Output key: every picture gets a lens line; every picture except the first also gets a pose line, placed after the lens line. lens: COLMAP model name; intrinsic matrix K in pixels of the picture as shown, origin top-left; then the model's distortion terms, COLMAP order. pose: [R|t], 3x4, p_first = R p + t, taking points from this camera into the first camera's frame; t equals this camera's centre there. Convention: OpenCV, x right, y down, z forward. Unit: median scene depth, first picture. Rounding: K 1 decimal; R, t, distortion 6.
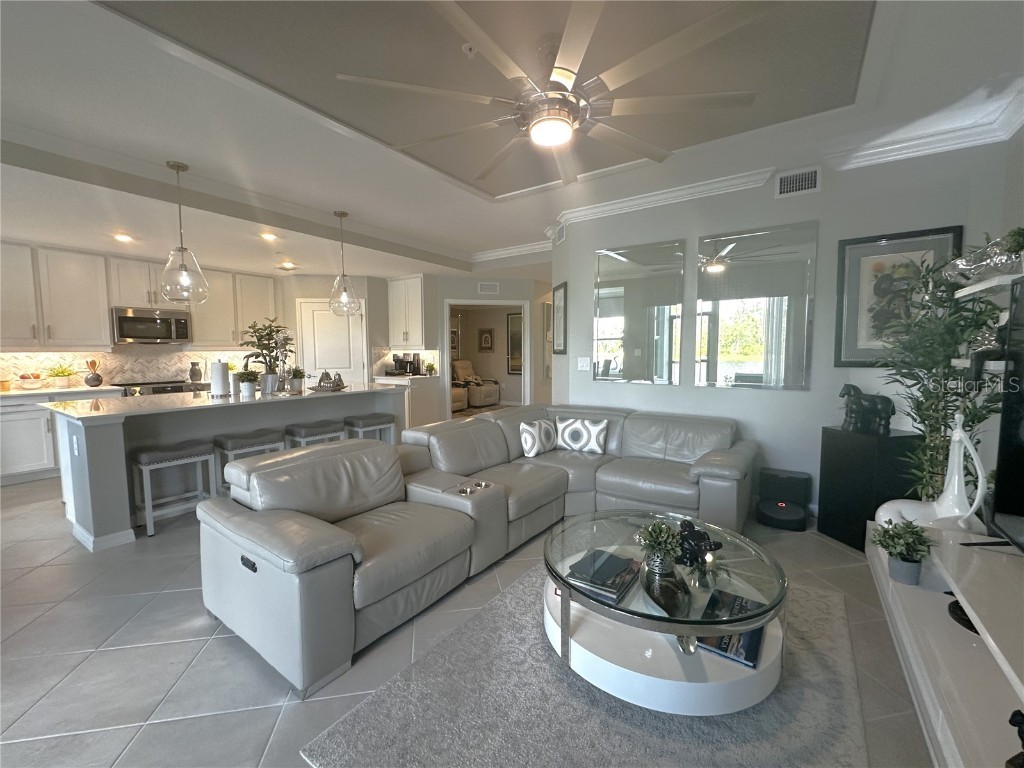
lens RADIAL K [[420.7, 0, 517.7], [0, 420.7, 381.6], [0, 0, 1]] dist [-0.003412, 0.000978]
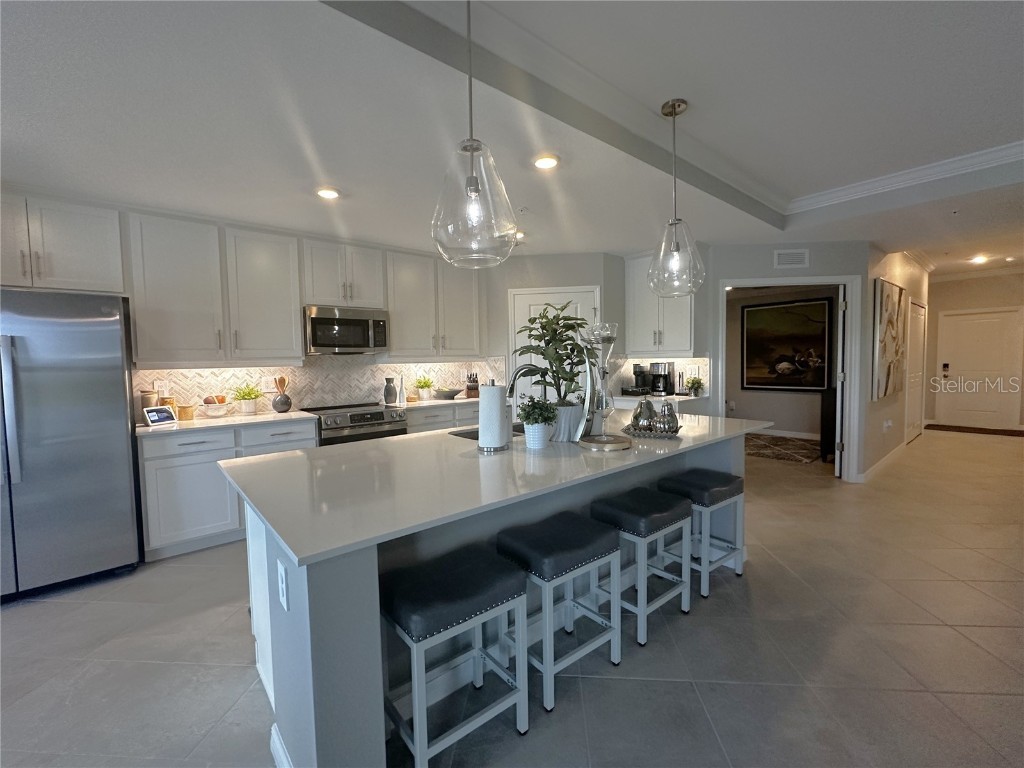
lens RADIAL K [[420.7, 0, 511.0], [0, 420.7, 381.9], [0, 0, 1]] dist [-0.003412, 0.000978]
pose [[0.966898, -0.000299, -0.255163, -0.403759], [-0.004298, 0.999838, -0.017460, -0.029972], [0.255127, 0.017978, 0.966740, 0.359927]]
